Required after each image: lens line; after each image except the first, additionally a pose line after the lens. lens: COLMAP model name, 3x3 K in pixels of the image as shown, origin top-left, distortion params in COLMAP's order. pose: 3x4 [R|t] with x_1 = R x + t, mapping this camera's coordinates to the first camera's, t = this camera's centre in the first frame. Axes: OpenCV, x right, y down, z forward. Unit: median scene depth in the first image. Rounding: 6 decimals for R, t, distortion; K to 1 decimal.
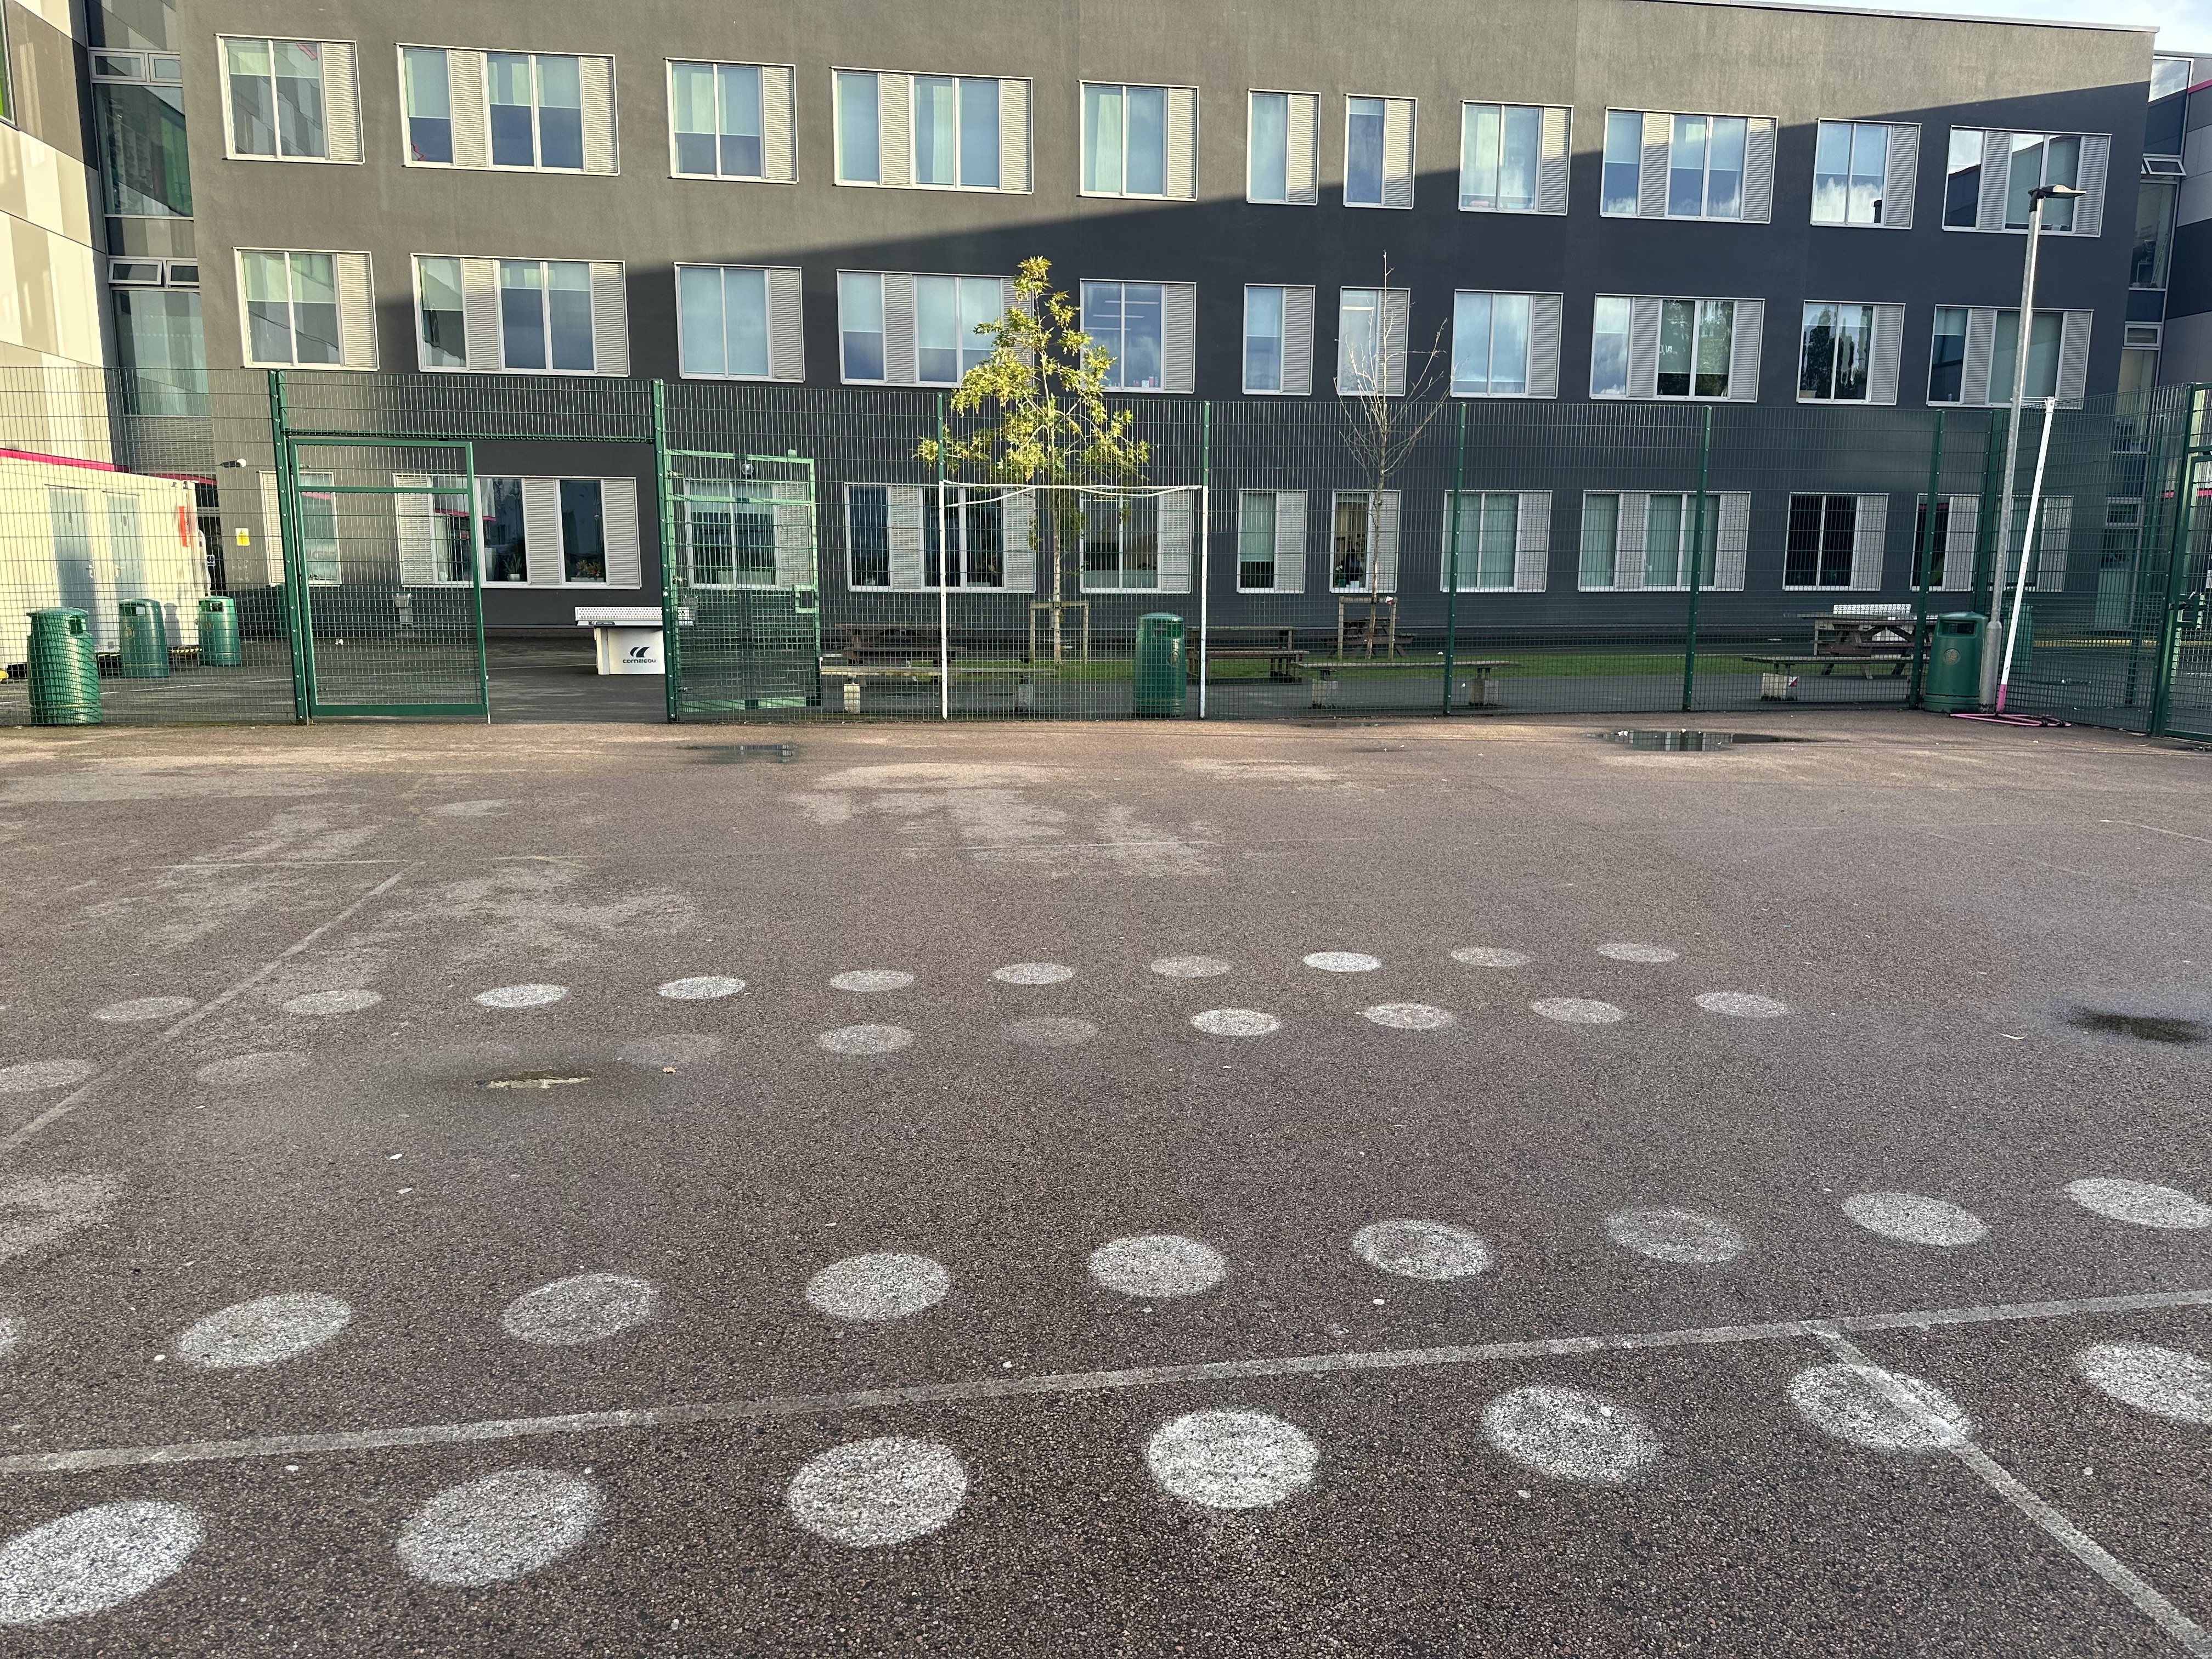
lens RADIAL K [[1558.5, 0, 1111.2], [0, 1558.5, 837.6], [0, 0, 1]] dist [0.023443, -0.047946]
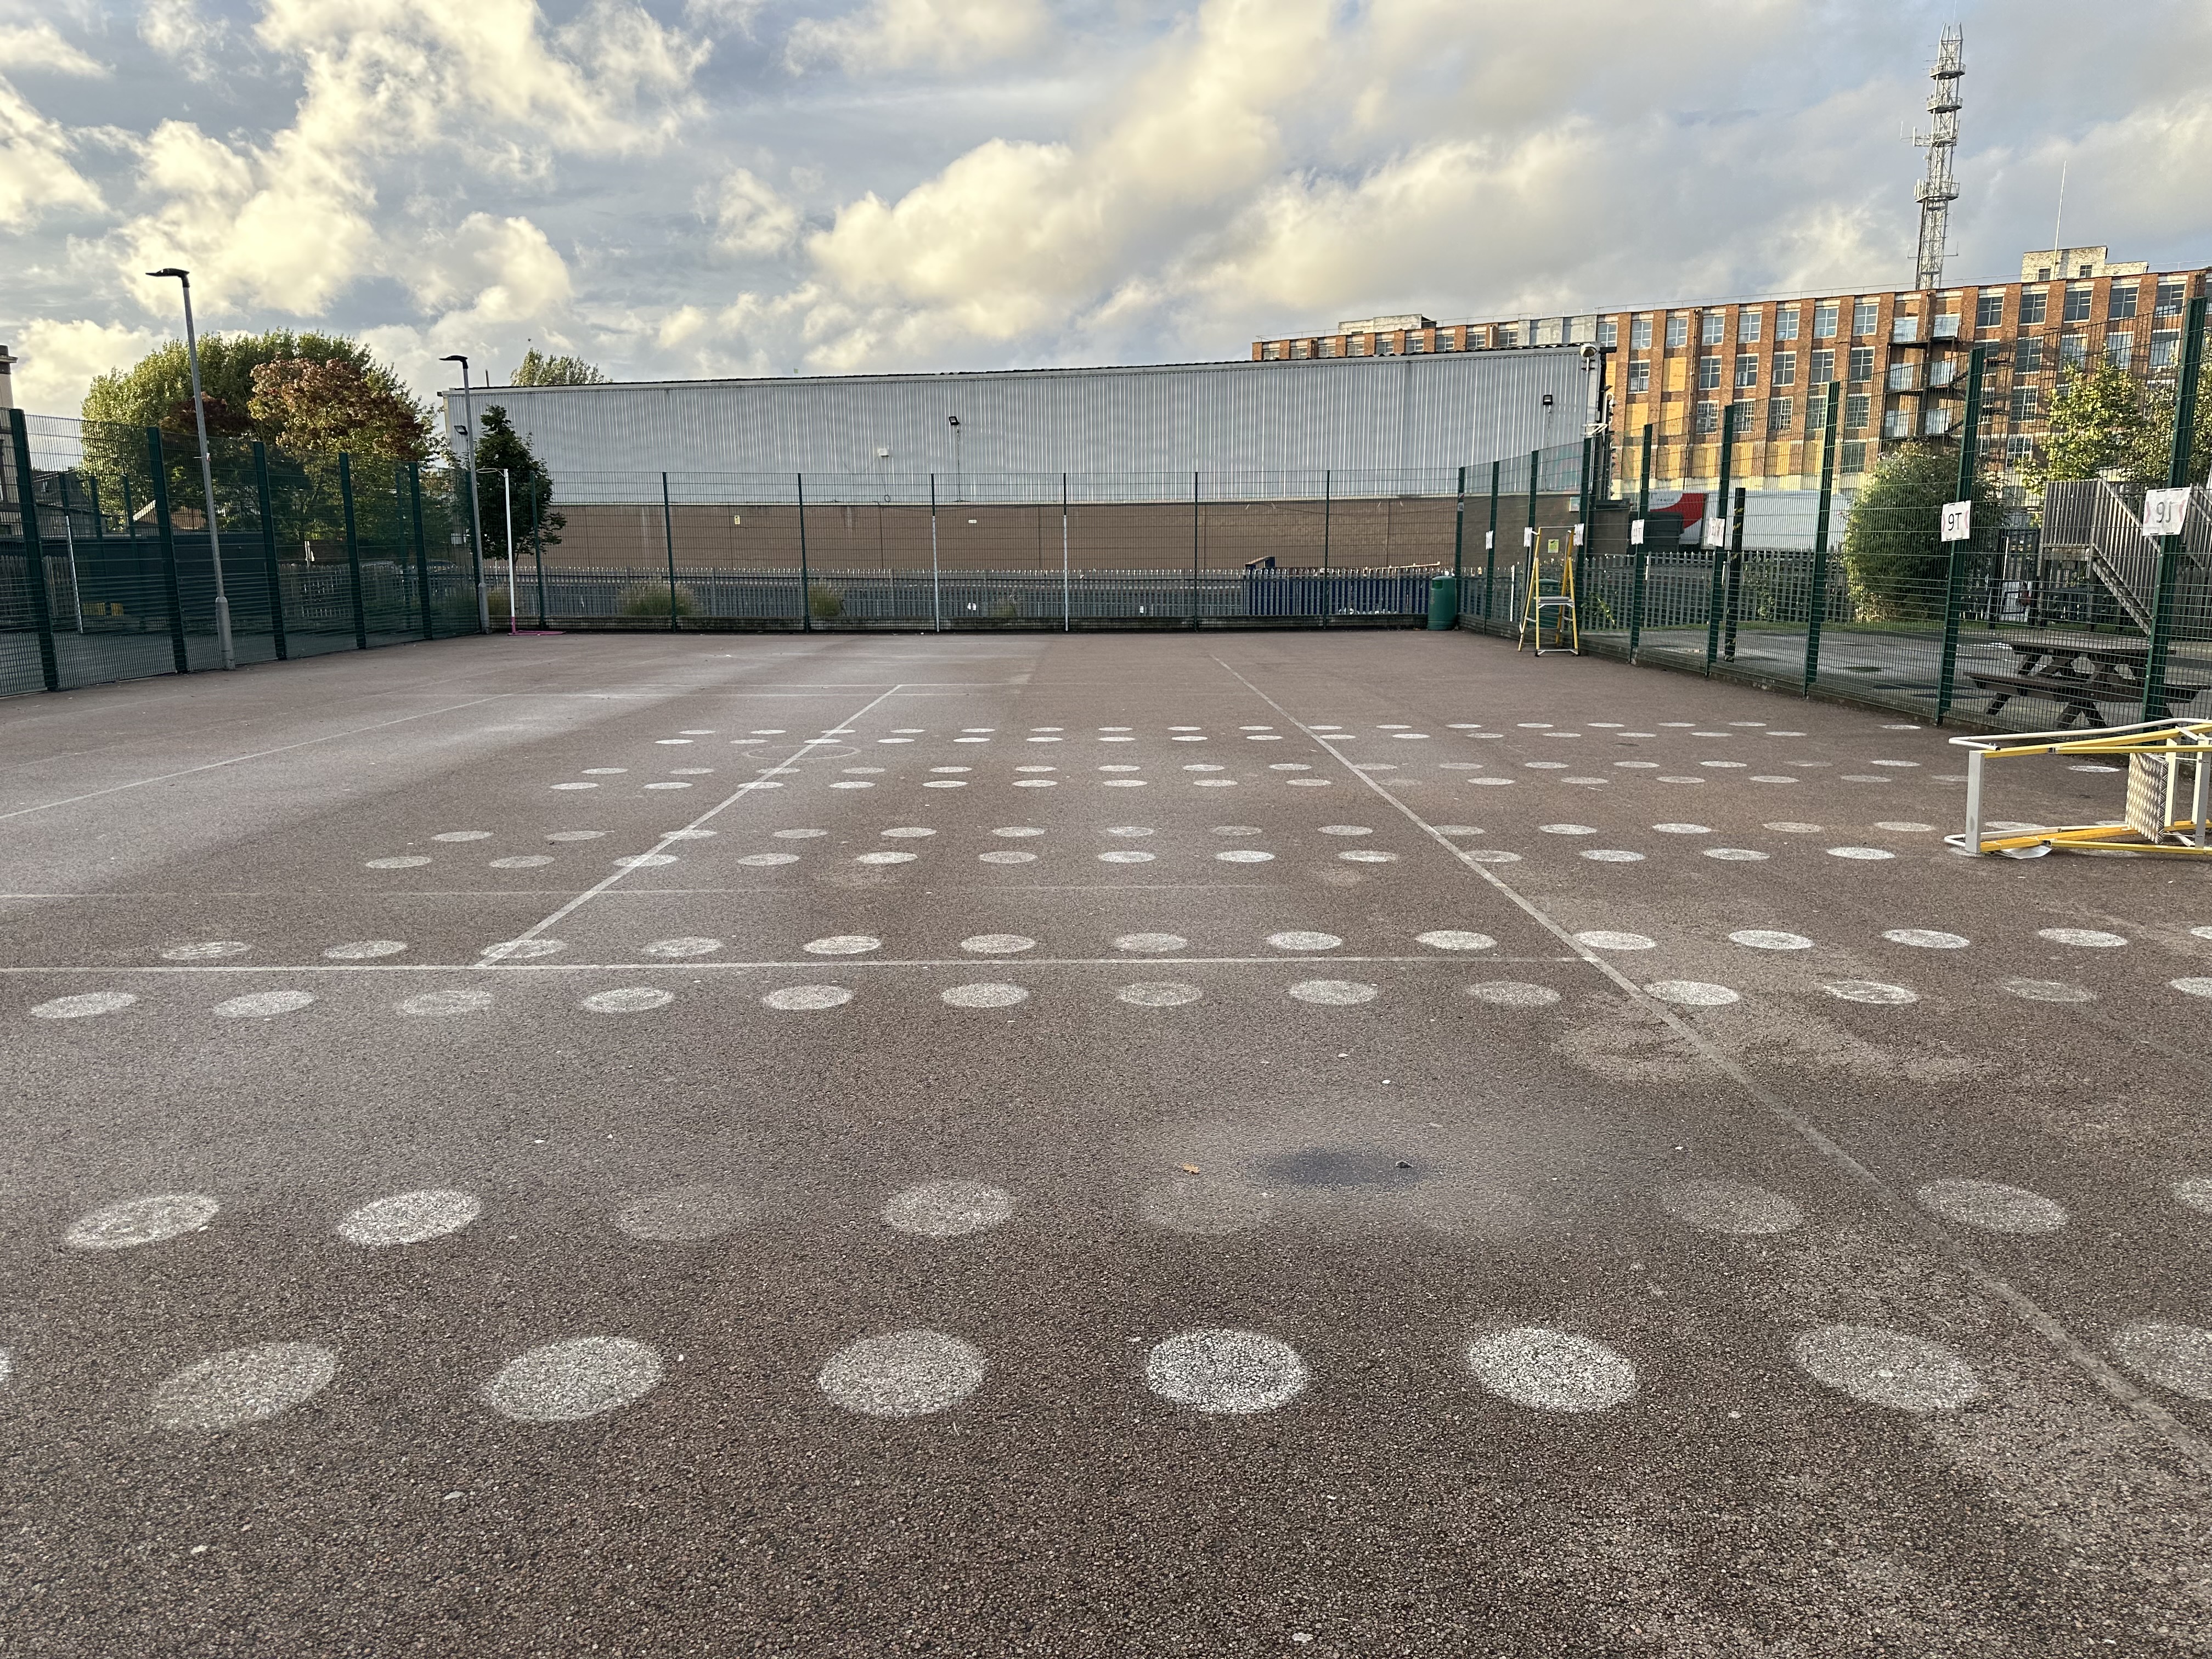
lens RADIAL K [[1558.5, 0, 1108.6], [0, 1558.5, 834.2], [0, 0, 1]] dist [0.023443, -0.047946]
pose [[-0.990347, -0.031423, 0.134999, -0.449192], [0.017386, 0.938111, 0.345897, -0.392522], [-0.137513, 0.344905, -0.928510, 2.227368]]
